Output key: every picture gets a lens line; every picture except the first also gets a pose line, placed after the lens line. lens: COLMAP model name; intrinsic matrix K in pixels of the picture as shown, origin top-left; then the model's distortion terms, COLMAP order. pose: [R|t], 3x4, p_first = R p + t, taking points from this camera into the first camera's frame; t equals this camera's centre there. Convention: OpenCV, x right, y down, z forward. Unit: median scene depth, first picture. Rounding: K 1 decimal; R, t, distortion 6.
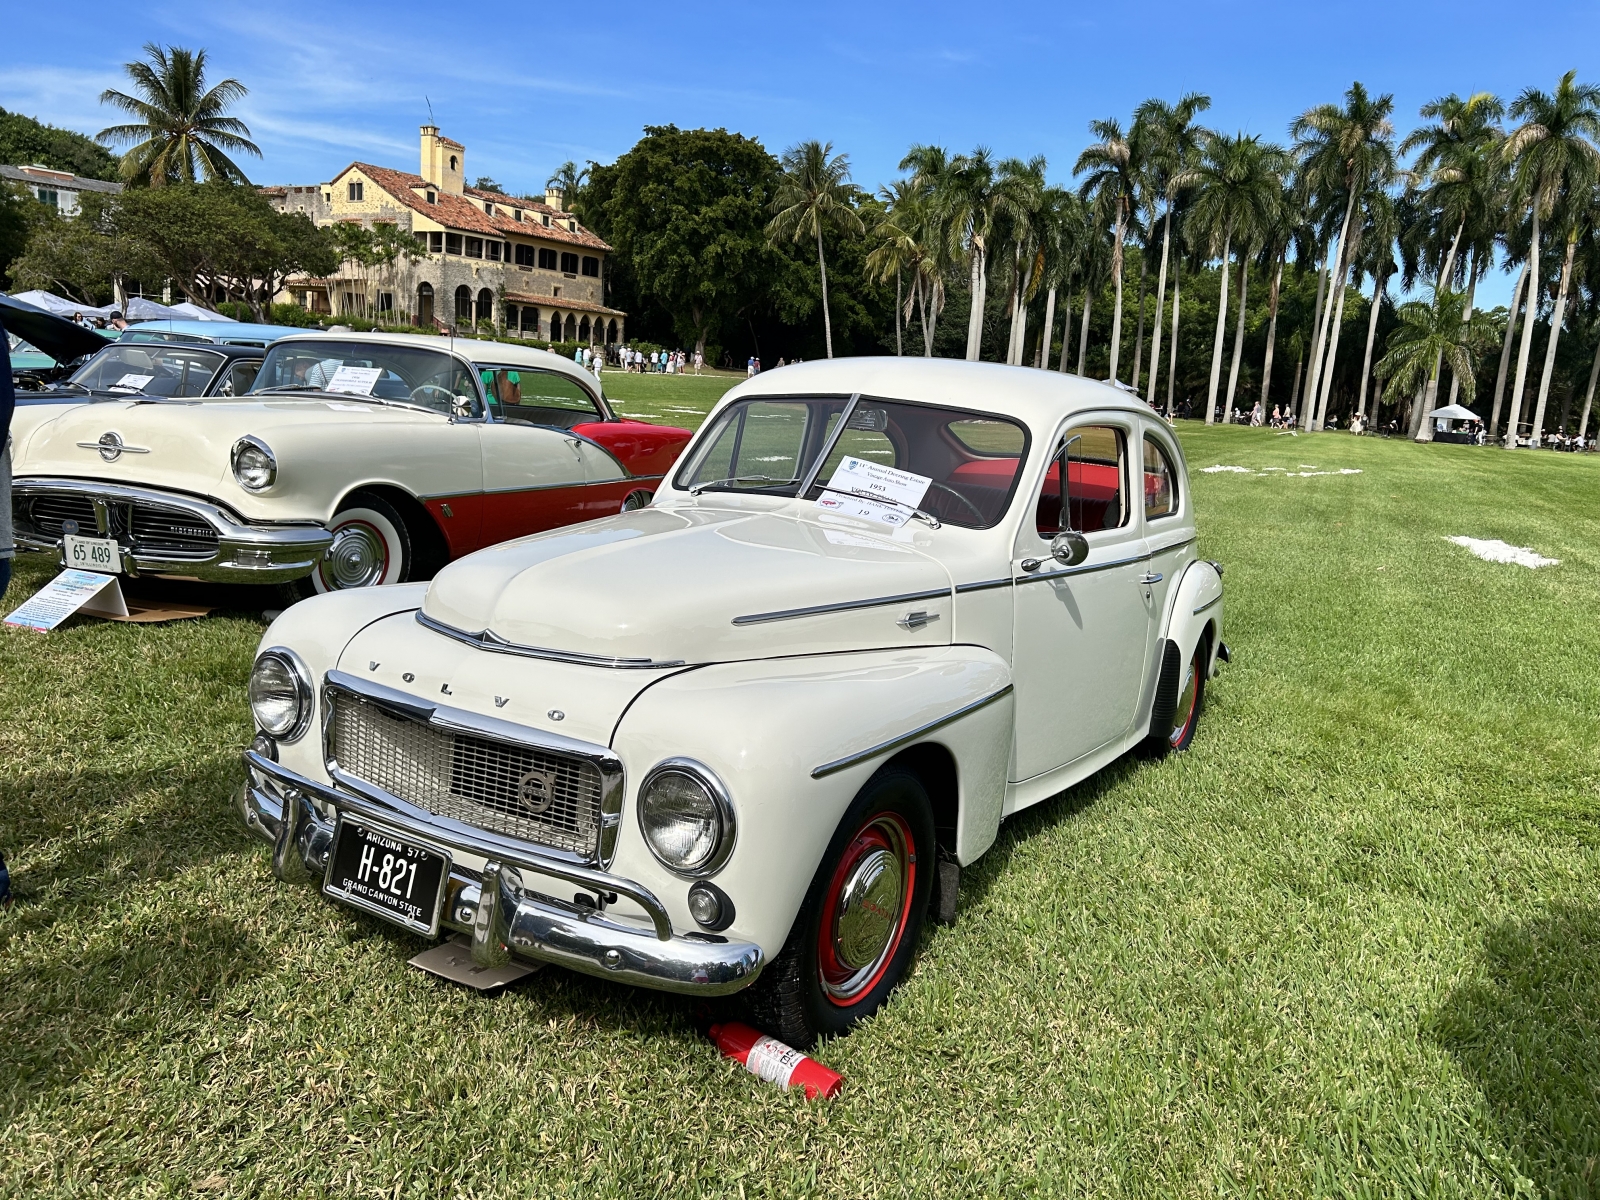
lens RADIAL K [[1231.1, 0, 810.3], [0, 1231.1, 589.3], [0, 0, 1]] dist [0.046785, -0.042314]
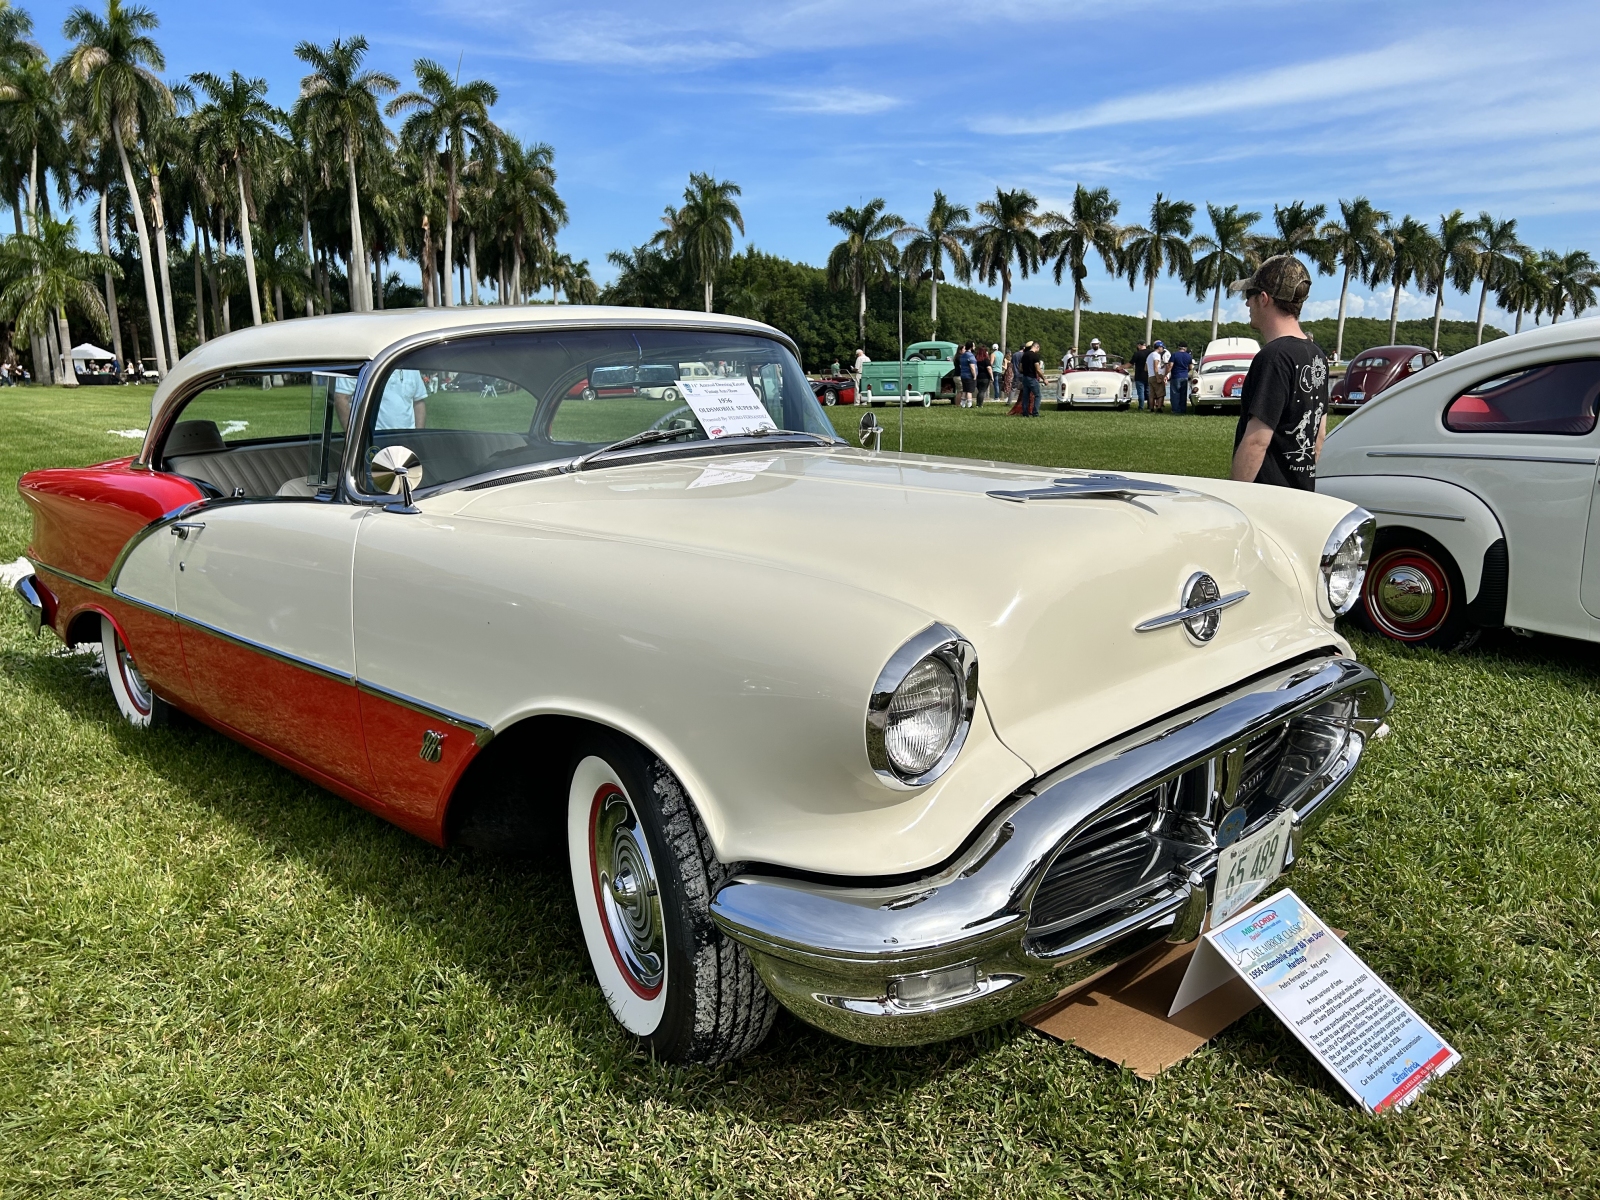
lens RADIAL K [[1231.1, 0, 790.8], [0, 1231.1, 586.5], [0, 0, 1]] dist [0.046785, -0.042314]
pose [[0.427282, -0.252913, 0.868024, -0.130518], [0.209898, 0.961595, 0.176855, -0.029592], [-0.879417, 0.106629, 0.463958, 0.124747]]
